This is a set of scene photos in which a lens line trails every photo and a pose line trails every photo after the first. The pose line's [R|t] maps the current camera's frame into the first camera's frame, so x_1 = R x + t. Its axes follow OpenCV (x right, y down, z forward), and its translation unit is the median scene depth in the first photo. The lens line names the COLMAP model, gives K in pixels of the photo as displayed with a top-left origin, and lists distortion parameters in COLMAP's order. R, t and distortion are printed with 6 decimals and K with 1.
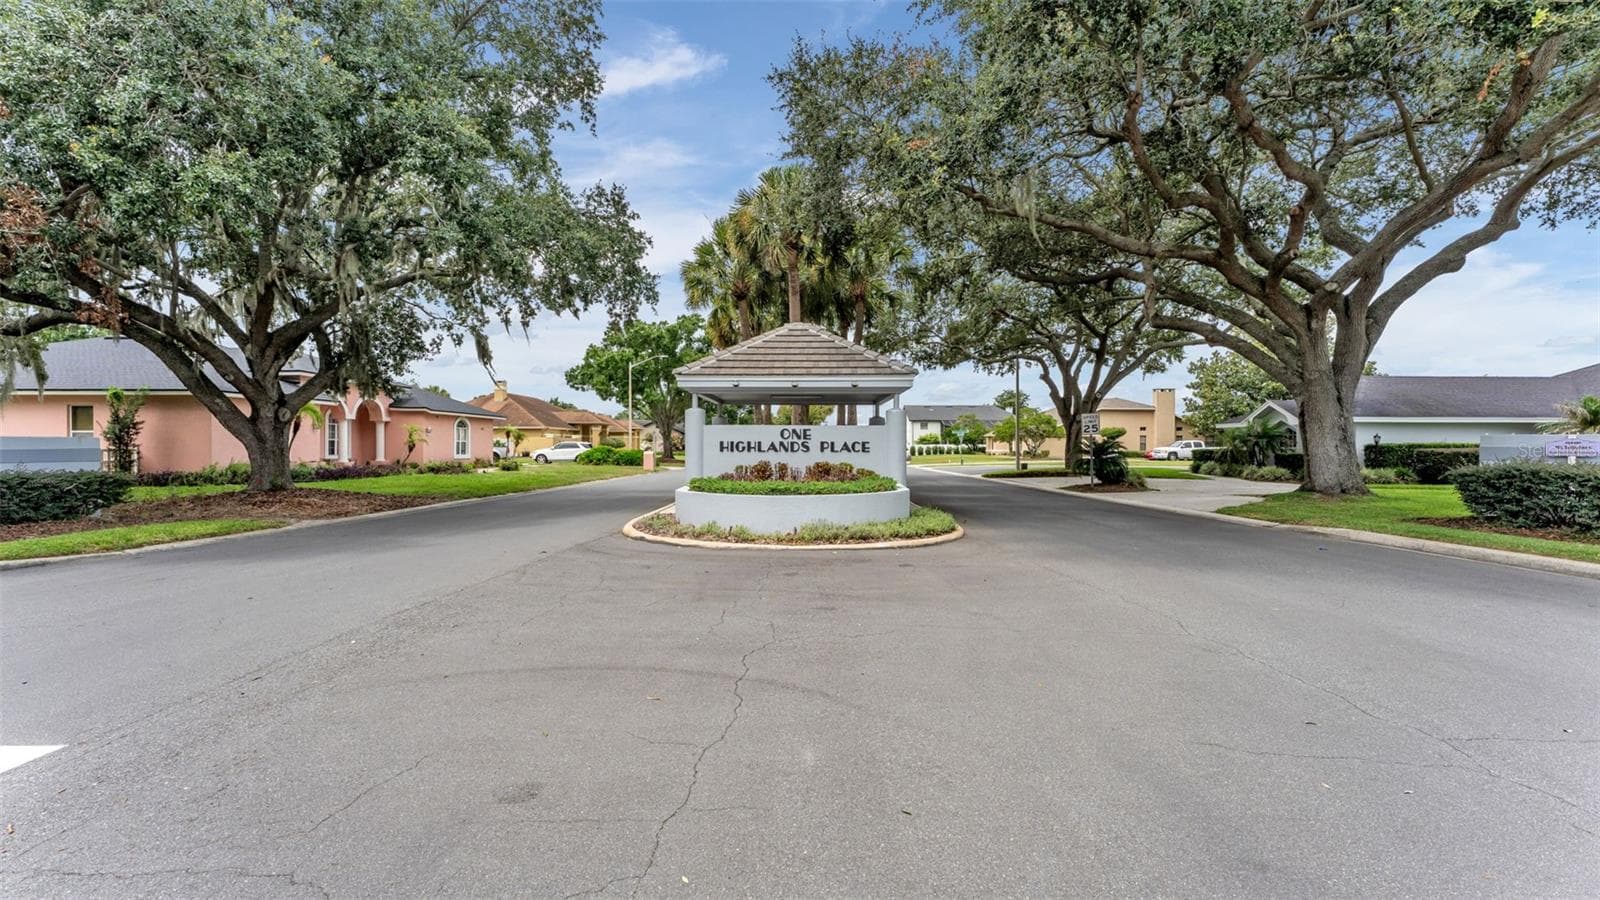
lens RADIAL K [[651.8, 0, 804.0], [0, 651.8, 455.0], [0, 0, 1]] dist [-0.000870, -0.001170]
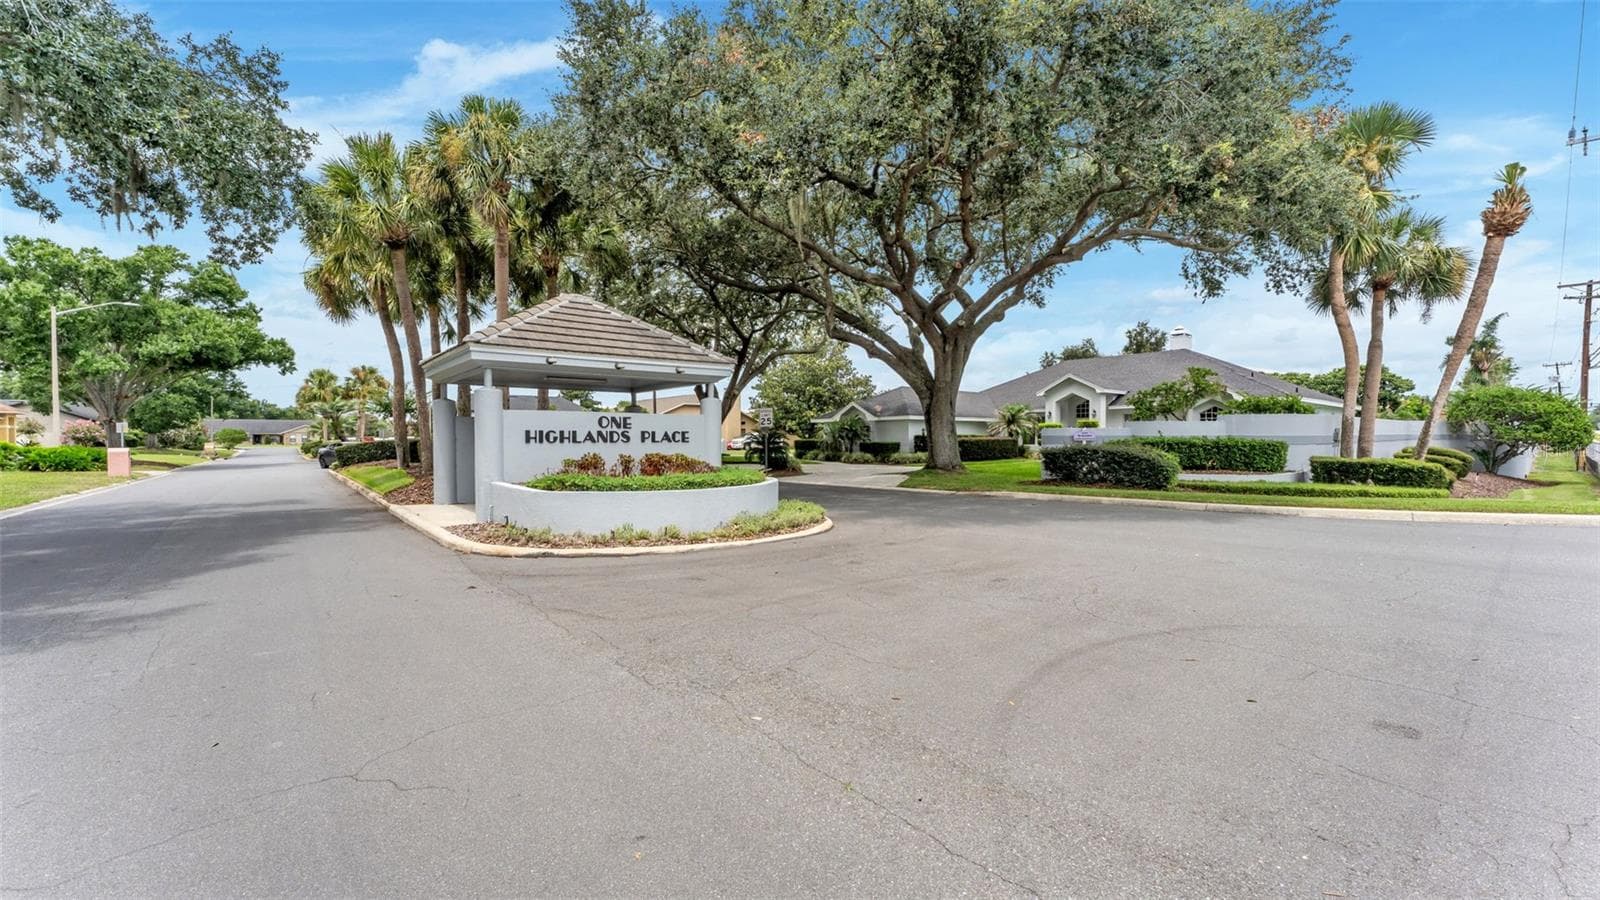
lens RADIAL K [[651.8, 0, 809.3], [0, 651.8, 440.8], [0, 0, 1]] dist [-0.000870, -0.001170]
pose [[0.752987, -0.006735, 0.658001, -0.395058], [0.013981, 0.999886, -0.005766, 0.001422], [-0.657887, 0.013541, 0.752995, 0.163625]]
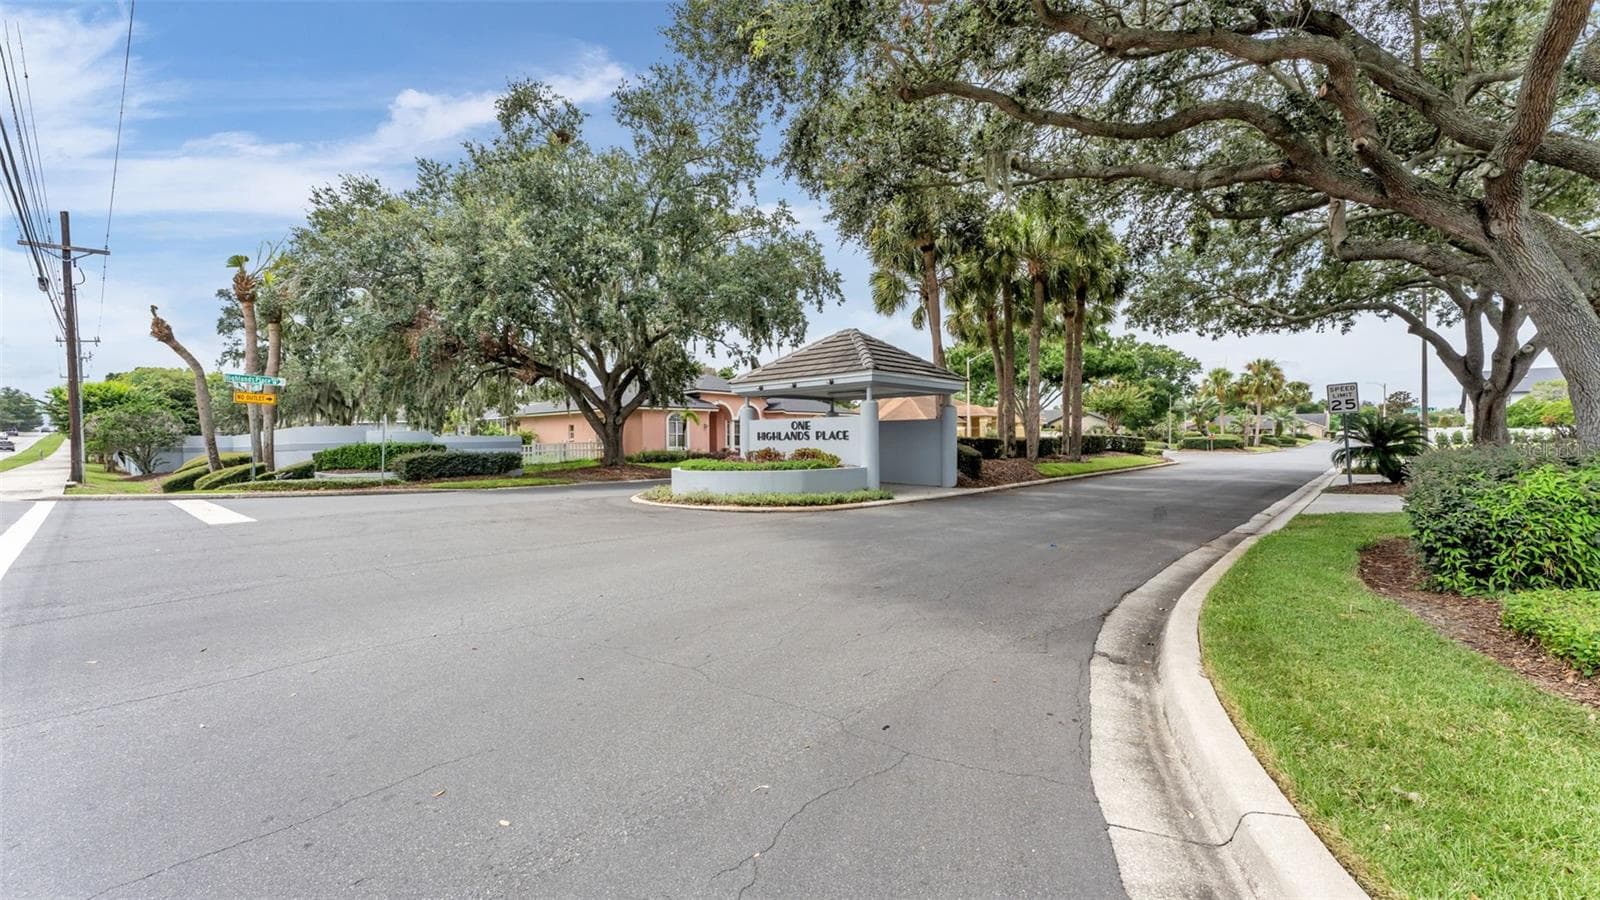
lens RADIAL K [[651.8, 0, 791.3], [0, 651.8, 450.1], [0, 0, 1]] dist [-0.000870, -0.001170]
pose [[0.733985, 0.000912, -0.679165, 0.805298], [0.002671, 0.999987, 0.004230, 0.009122], [0.679160, -0.004919, 0.733973, 0.089470]]
